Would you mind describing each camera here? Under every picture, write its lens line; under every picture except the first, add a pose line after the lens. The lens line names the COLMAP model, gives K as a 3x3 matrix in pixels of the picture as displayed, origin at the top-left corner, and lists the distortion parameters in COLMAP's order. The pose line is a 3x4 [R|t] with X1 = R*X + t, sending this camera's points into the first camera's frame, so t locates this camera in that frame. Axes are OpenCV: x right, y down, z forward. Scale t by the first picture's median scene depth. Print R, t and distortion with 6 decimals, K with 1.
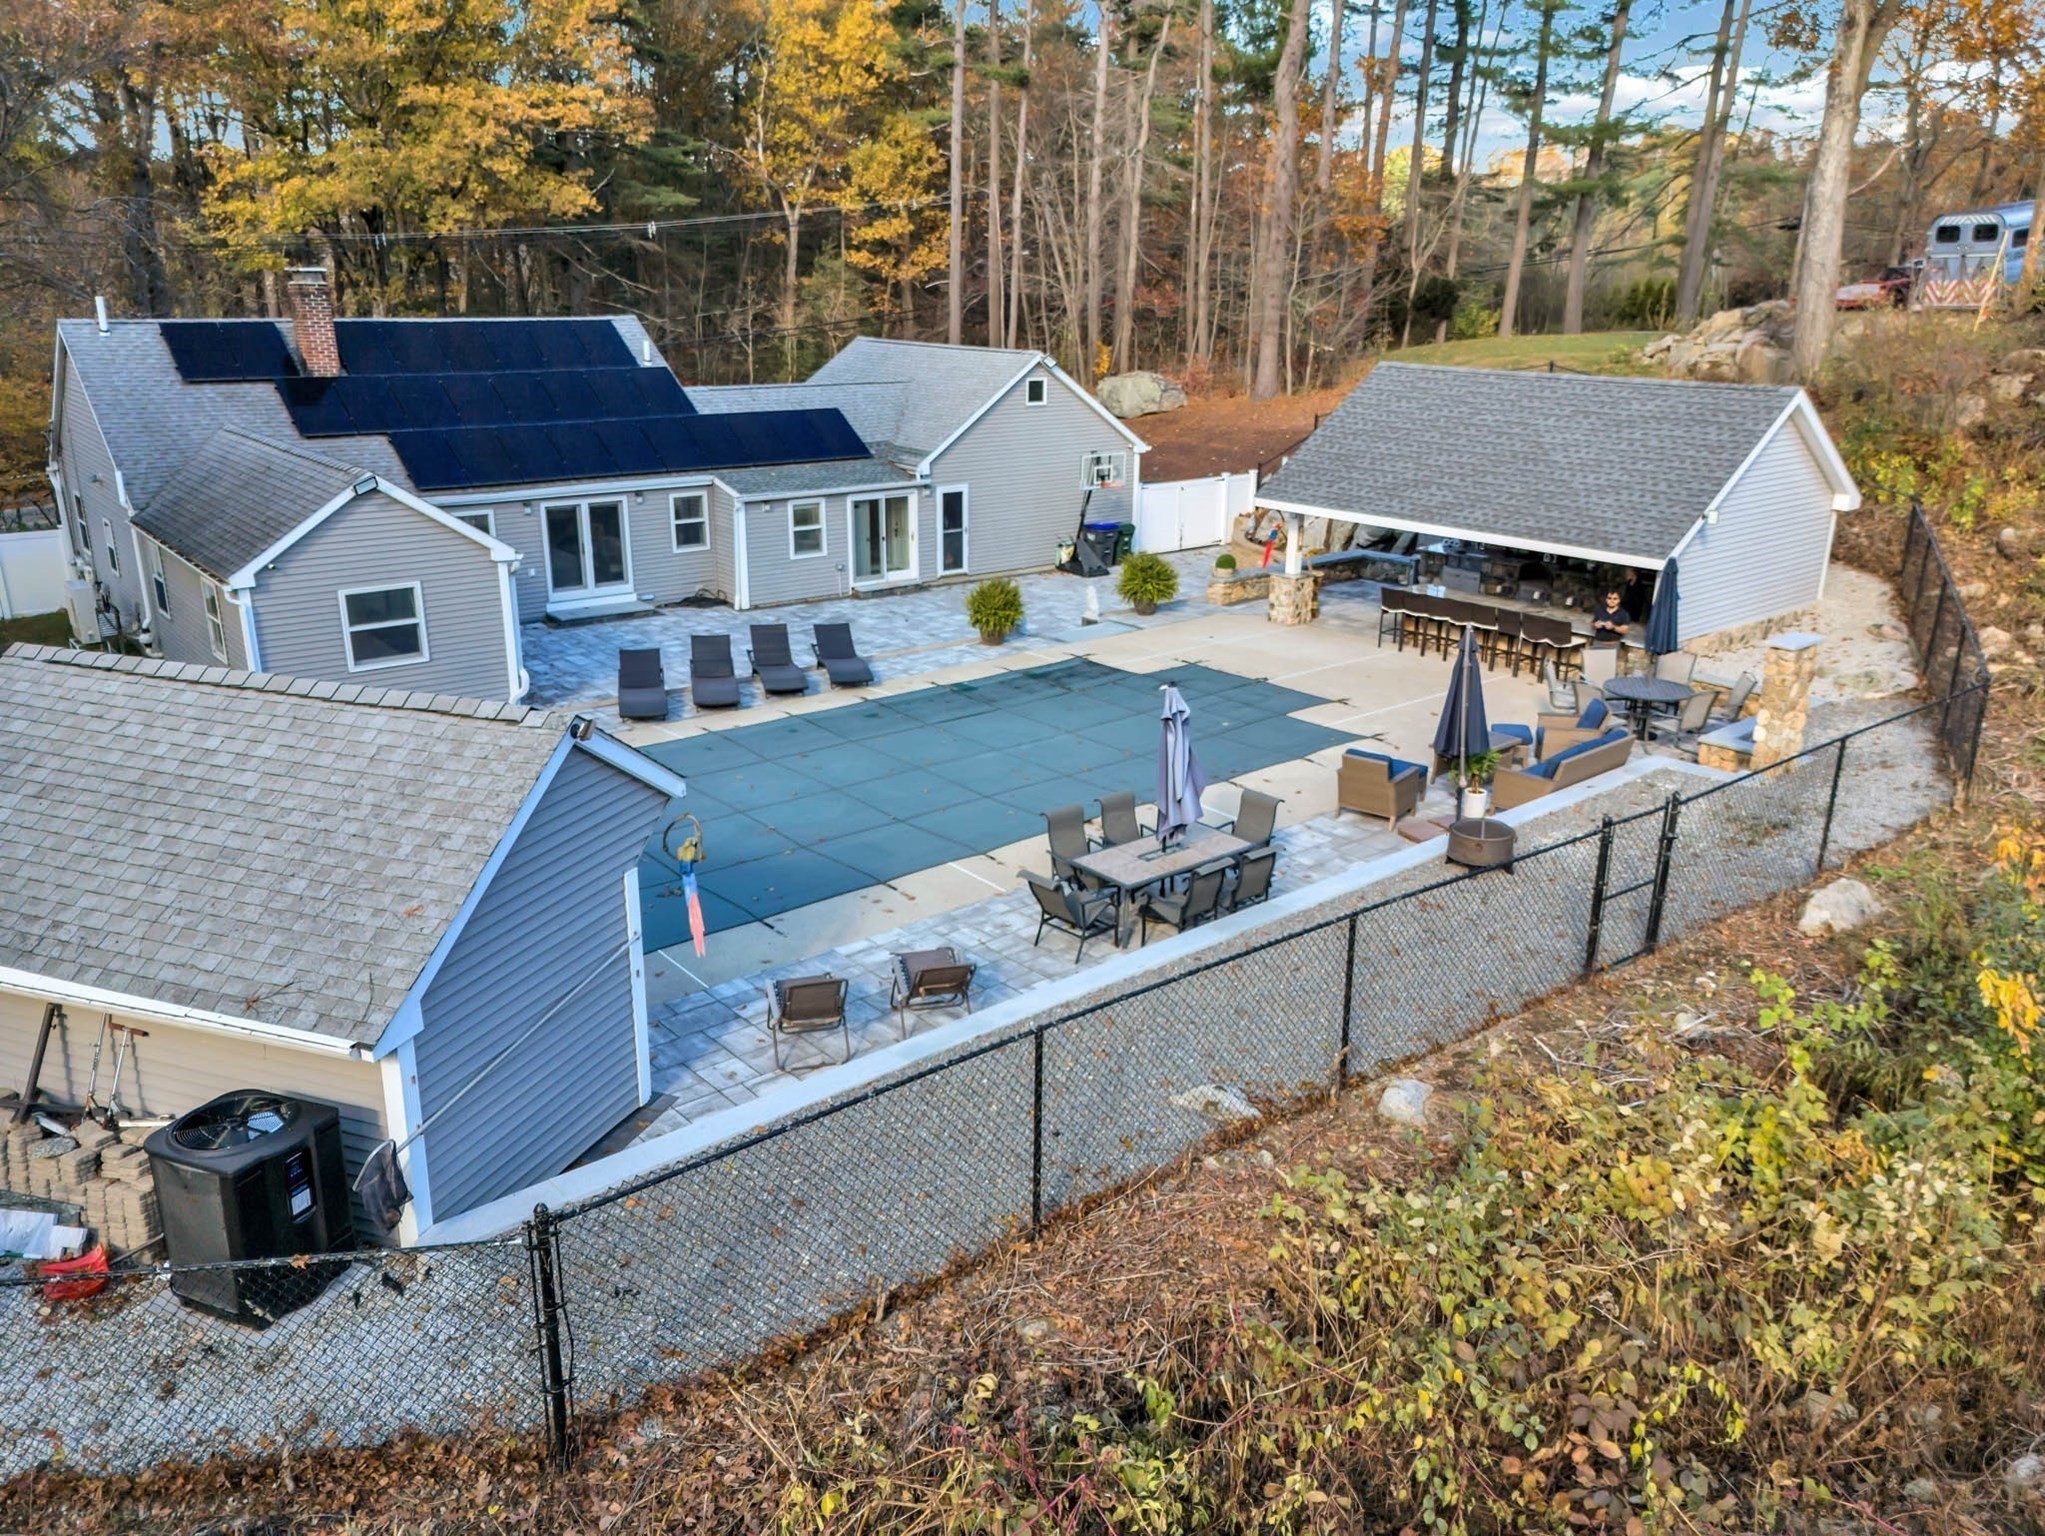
lens RADIAL K [[1526.4, 0, 1035.7], [0, 1526.4, 768.2], [0, 0, 1]] dist [0.068552, -0.075468]
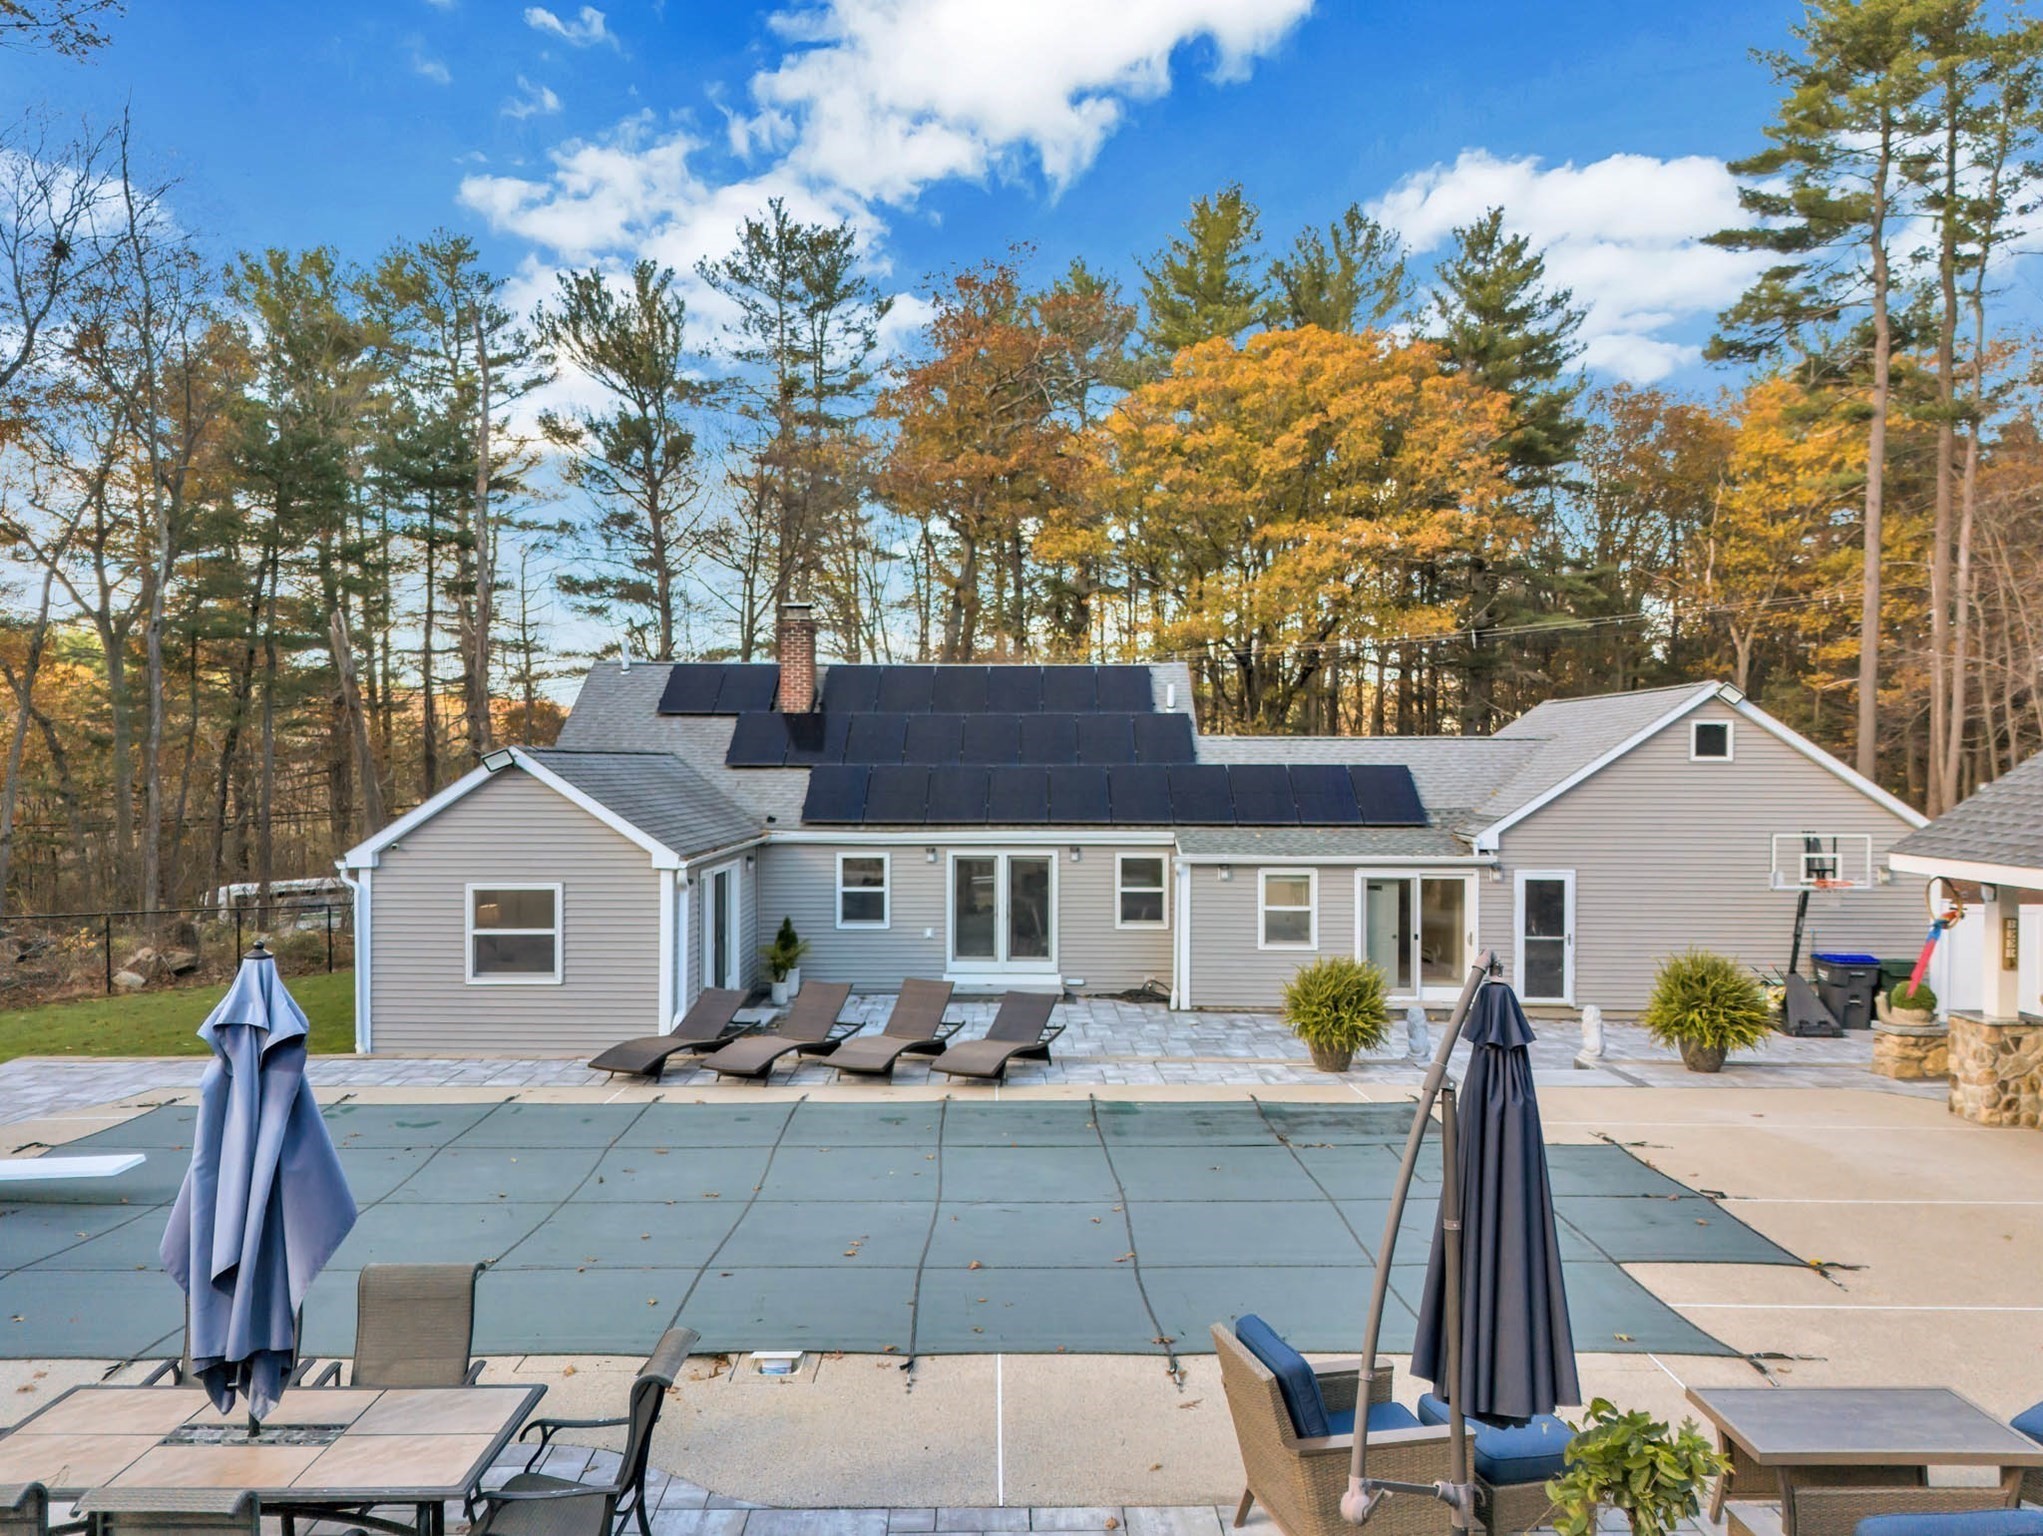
lens RADIAL K [[1525.0, 0, 1034.7], [0, 1525.0, 768.2], [0, 0, 1]] dist [0.068552, -0.075468]
pose [[0.760101, -0.011556, -0.649702, 0.232971], [-0.195637, 0.949381, -0.245766, -0.020860], [0.619655, 0.313913, 0.719365, 0.403963]]
